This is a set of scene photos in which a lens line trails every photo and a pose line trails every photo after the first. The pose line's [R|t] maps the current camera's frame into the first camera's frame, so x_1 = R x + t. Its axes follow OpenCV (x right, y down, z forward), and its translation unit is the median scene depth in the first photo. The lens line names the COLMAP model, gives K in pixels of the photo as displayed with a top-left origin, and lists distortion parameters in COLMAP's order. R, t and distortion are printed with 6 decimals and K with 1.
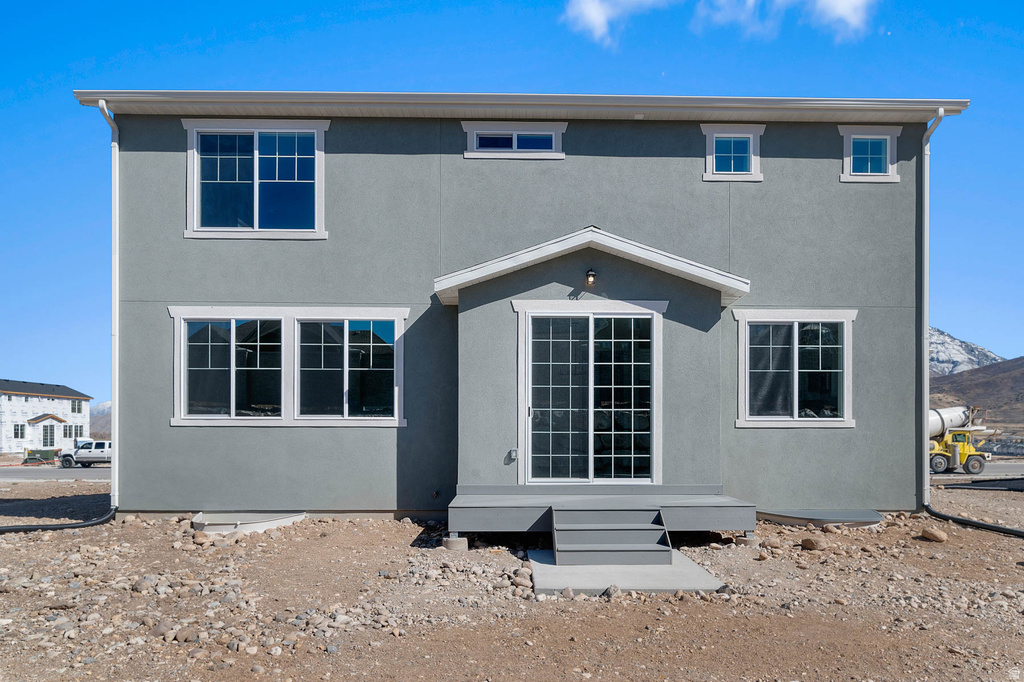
lens RADIAL K [[603.2, 0, 531.6], [0, 603.2, 353.8], [0, 0, 1]] dist [0.001725, -0.005627]
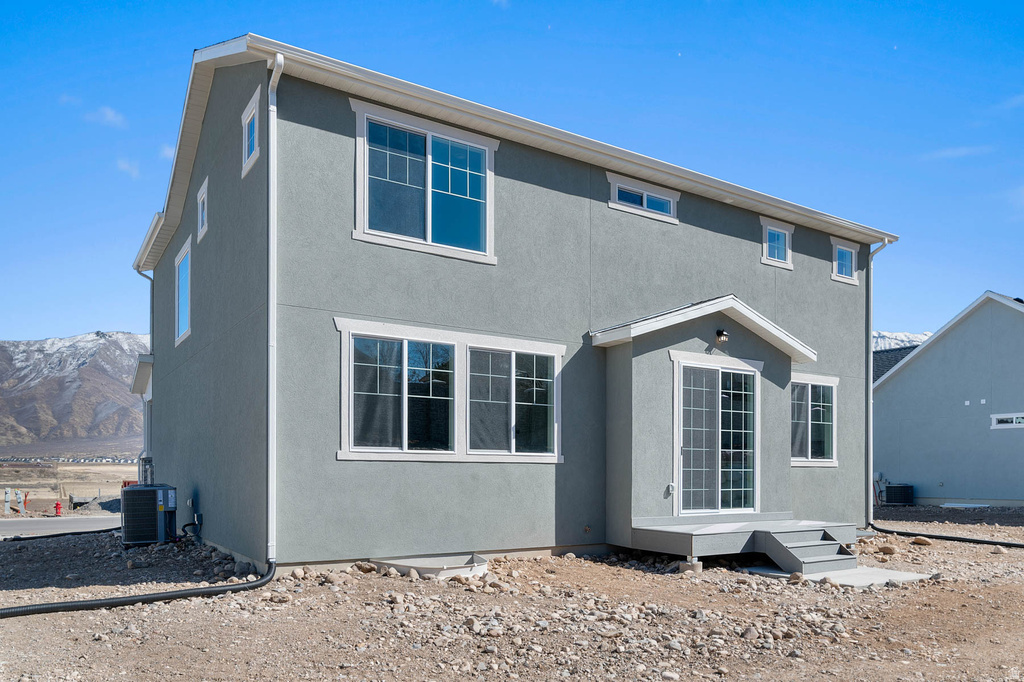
lens RADIAL K [[748.4, 0, 511.7], [0, 748.4, 347.6], [0, 0, 1]] dist [0.004336, 0.007264]
pose [[0.843907, 0.088952, 0.529064, -0.946222], [-0.073958, 0.996032, -0.049493, -0.003071], [-0.531367, 0.002639, 0.847137, -0.016827]]
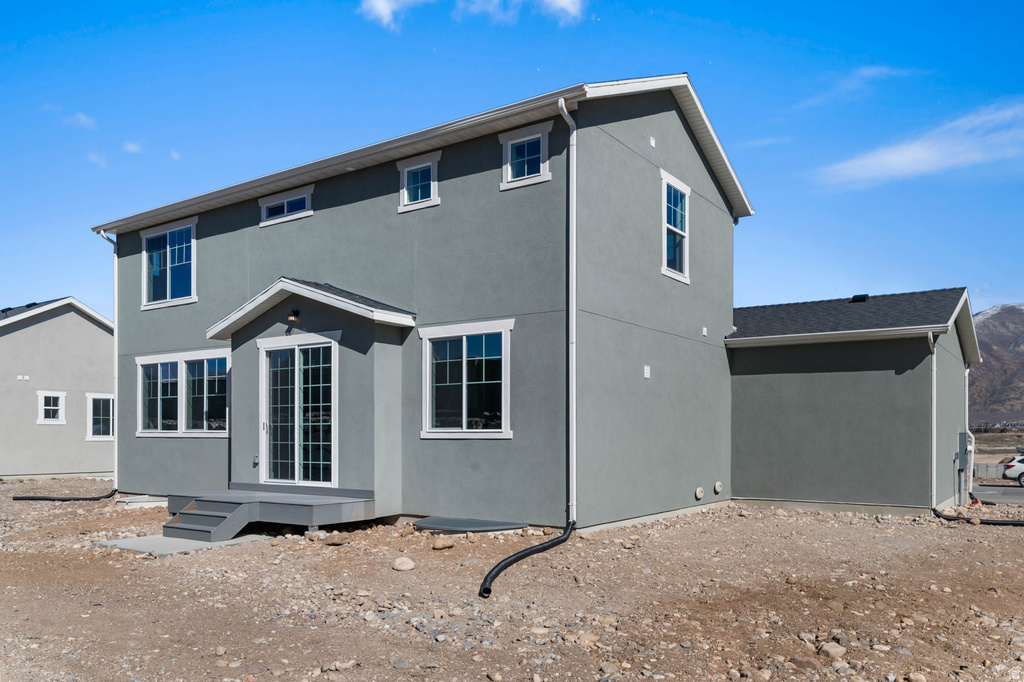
lens RADIAL K [[725.1, 0, 509.5], [0, 725.1, 336.7], [0, 0, 1]] dist [-0.001117, -0.001733]
pose [[0.830889, -0.078294, -0.550903, 1.182704], [0.067156, 0.996924, -0.040397, 0.003884], [0.552372, -0.003431, 0.833591, 0.011167]]
